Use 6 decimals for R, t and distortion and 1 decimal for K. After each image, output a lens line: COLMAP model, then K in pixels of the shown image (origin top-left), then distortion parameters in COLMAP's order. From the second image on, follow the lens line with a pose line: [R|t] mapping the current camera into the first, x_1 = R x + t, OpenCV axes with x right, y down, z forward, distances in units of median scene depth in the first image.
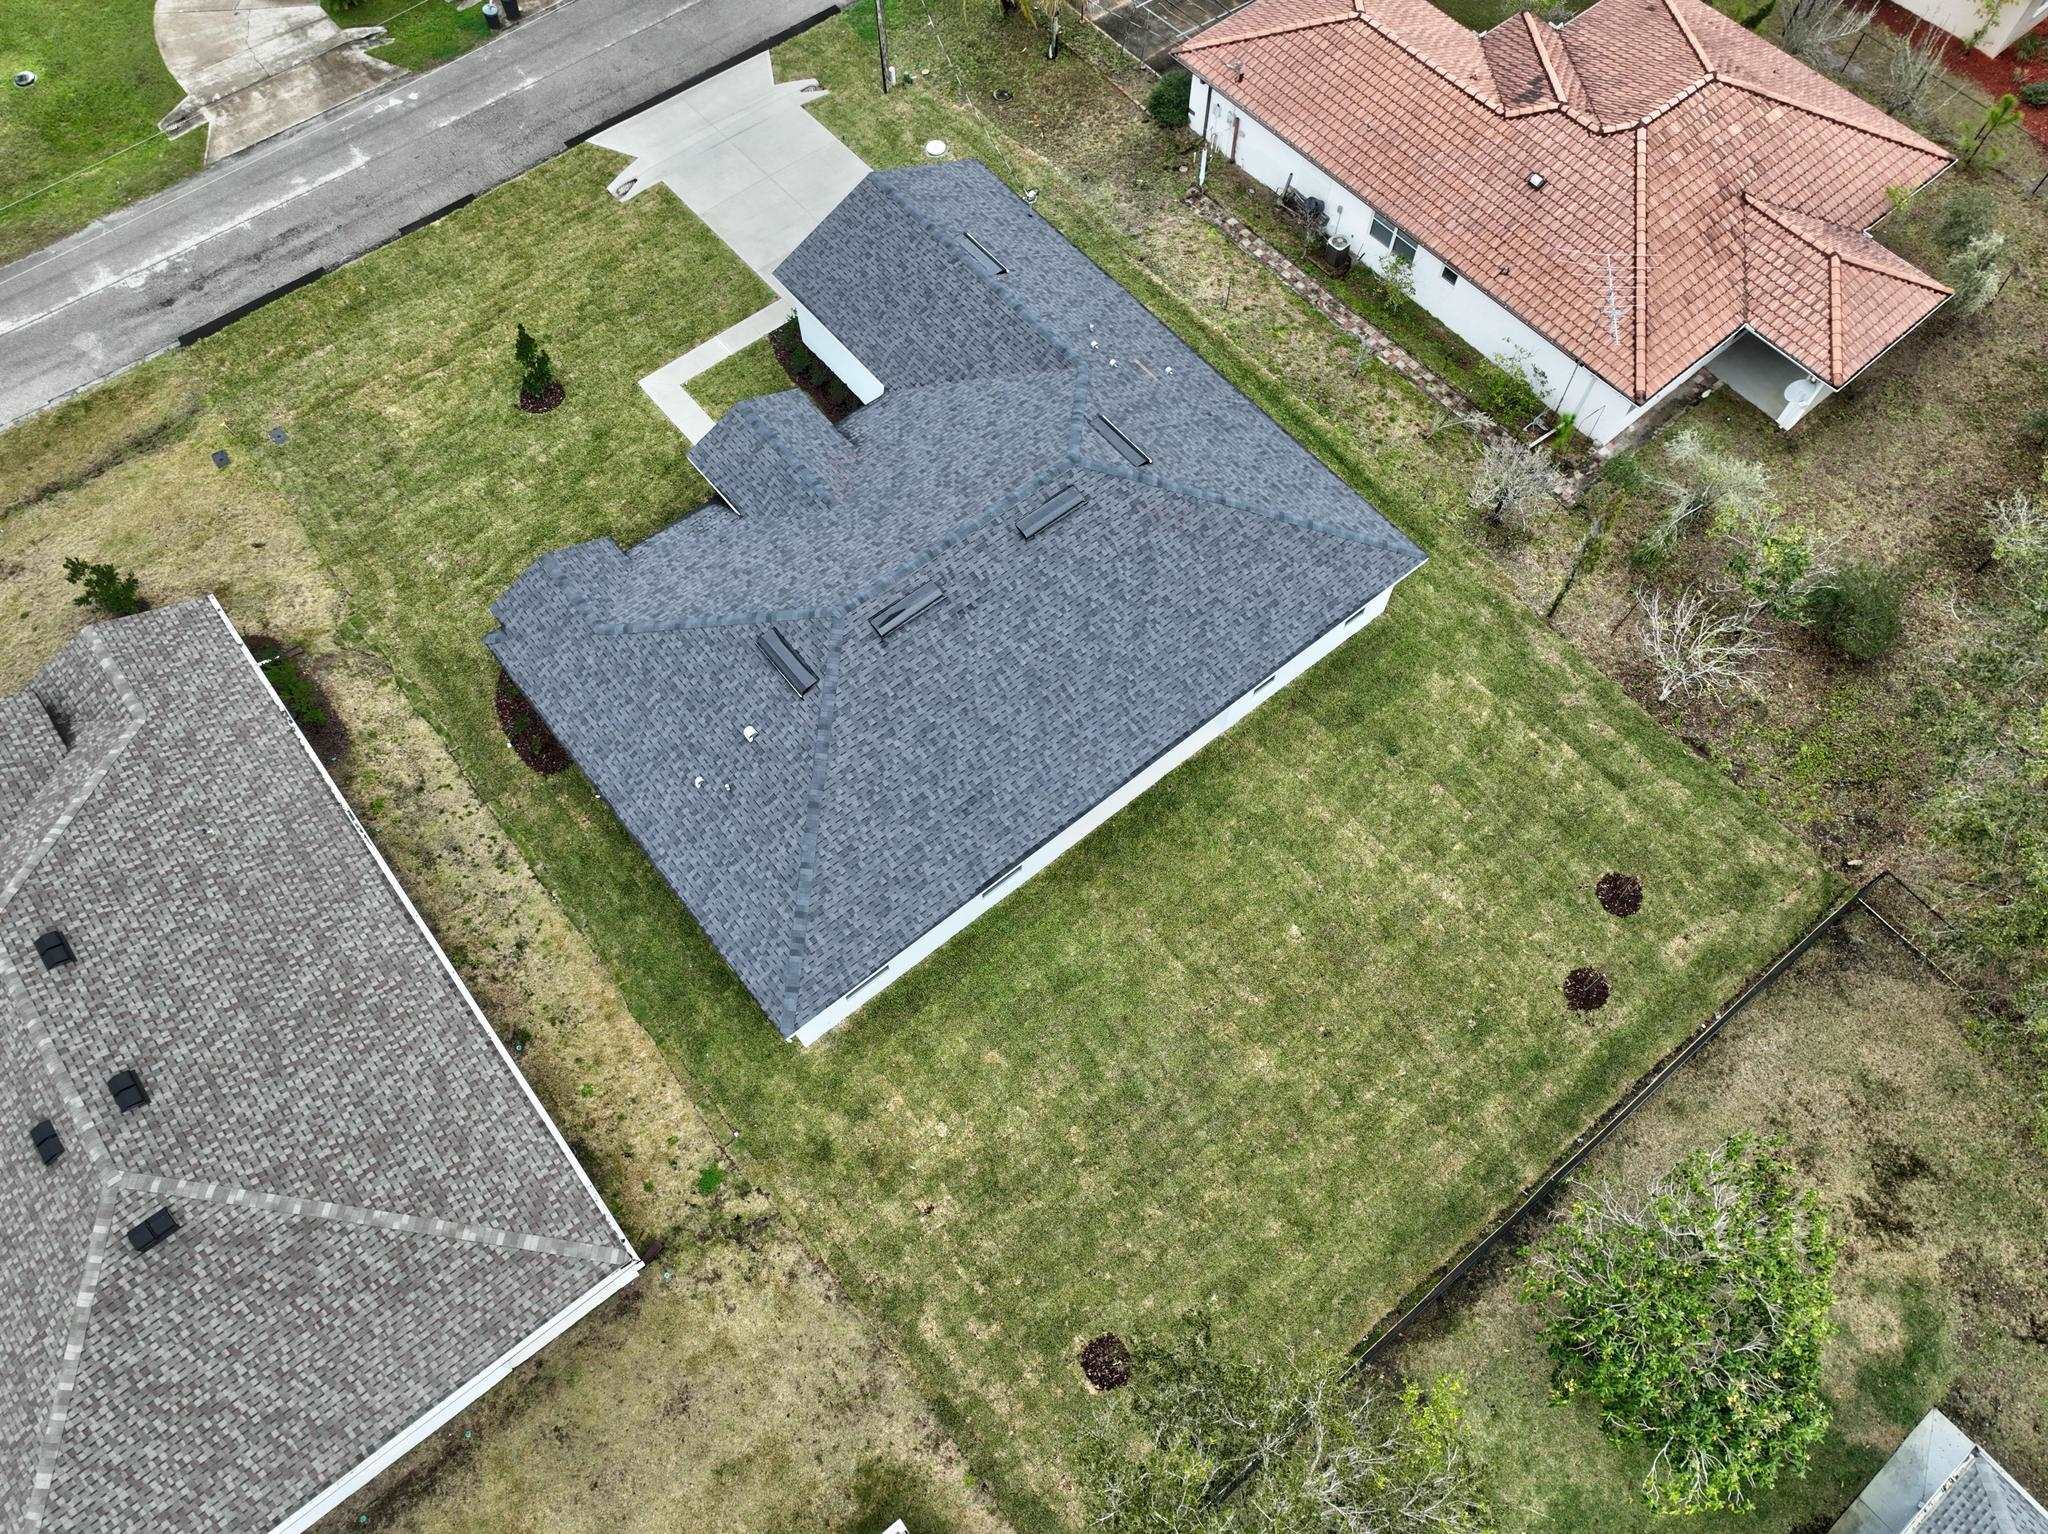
lens RADIAL K [[1442.4, 0, 1024.1], [0, 1442.4, 771.9], [0, 0, 1]] dist [-0.005862, 0.025570]
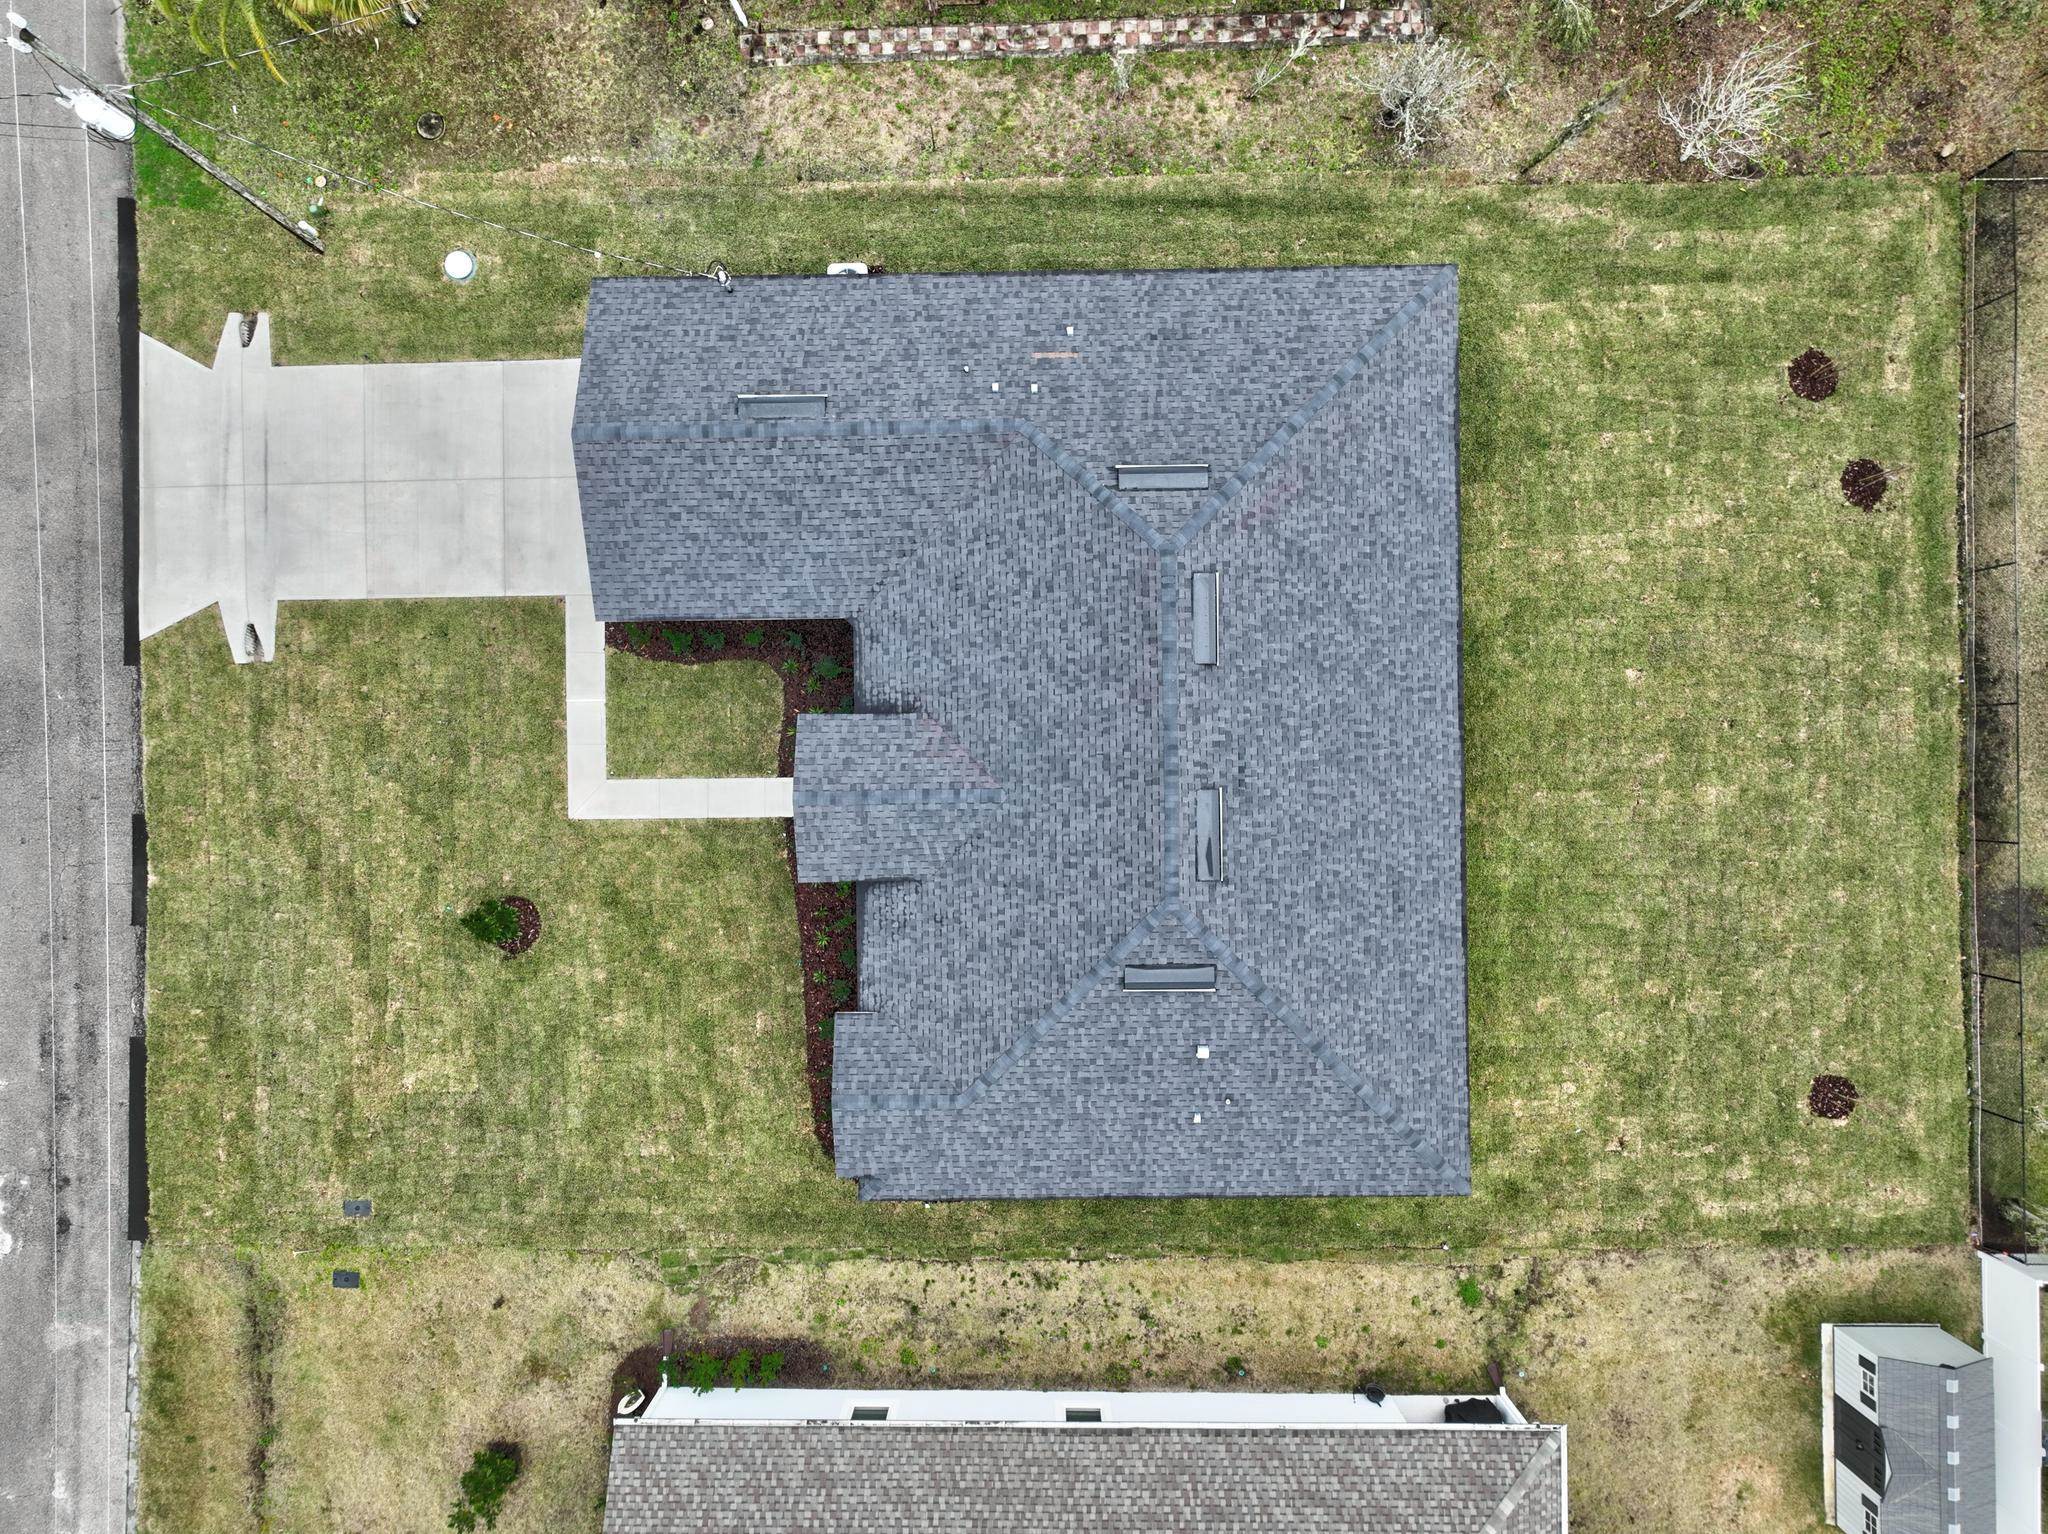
lens RADIAL K [[1442.4, 0, 1024.1], [0, 1442.4, 771.9], [0, 0, 1]] dist [-0.005862, 0.025570]
pose [[0.621872, -0.783119, 0.000507, -0.108199], [0.703169, 0.558669, 0.439820, -0.527903], [-0.344715, -0.273155, 0.898086, 0.245744]]
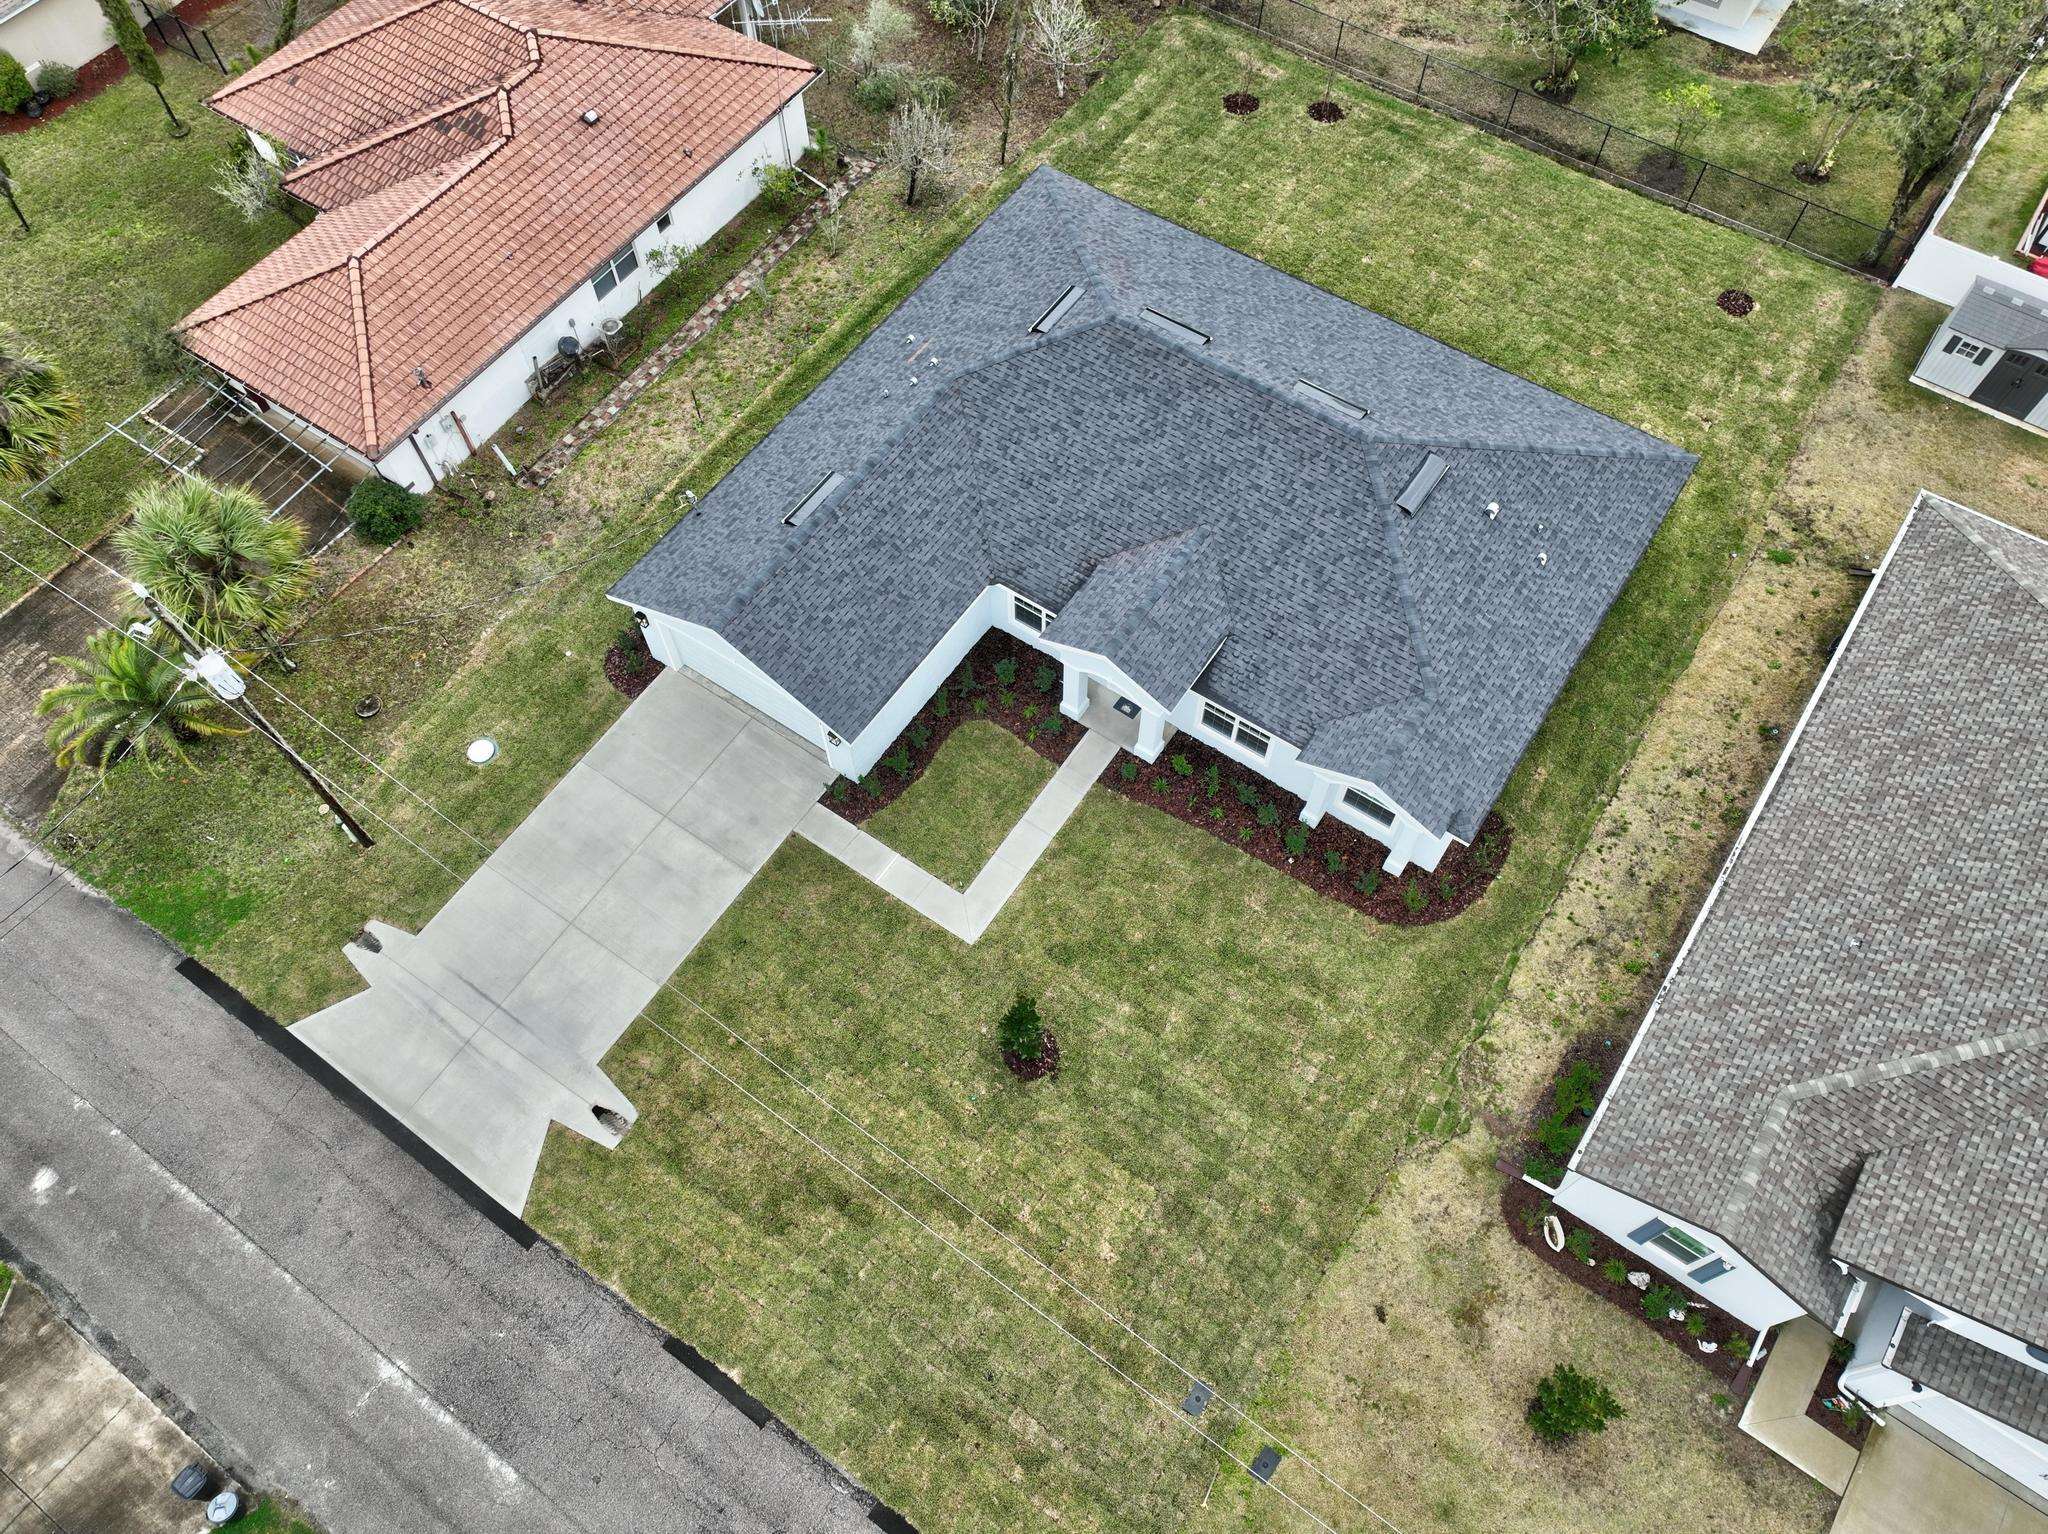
lens RADIAL K [[1442.4, 0, 1024.1], [0, 1442.4, 771.9], [0, 0, 1]] dist [-0.005862, 0.025570]
pose [[-0.282156, -0.834374, 0.473507, -0.649789], [0.859893, -0.001092, 0.510473, -0.737522], [-0.425408, 0.551198, 0.717780, 0.448305]]
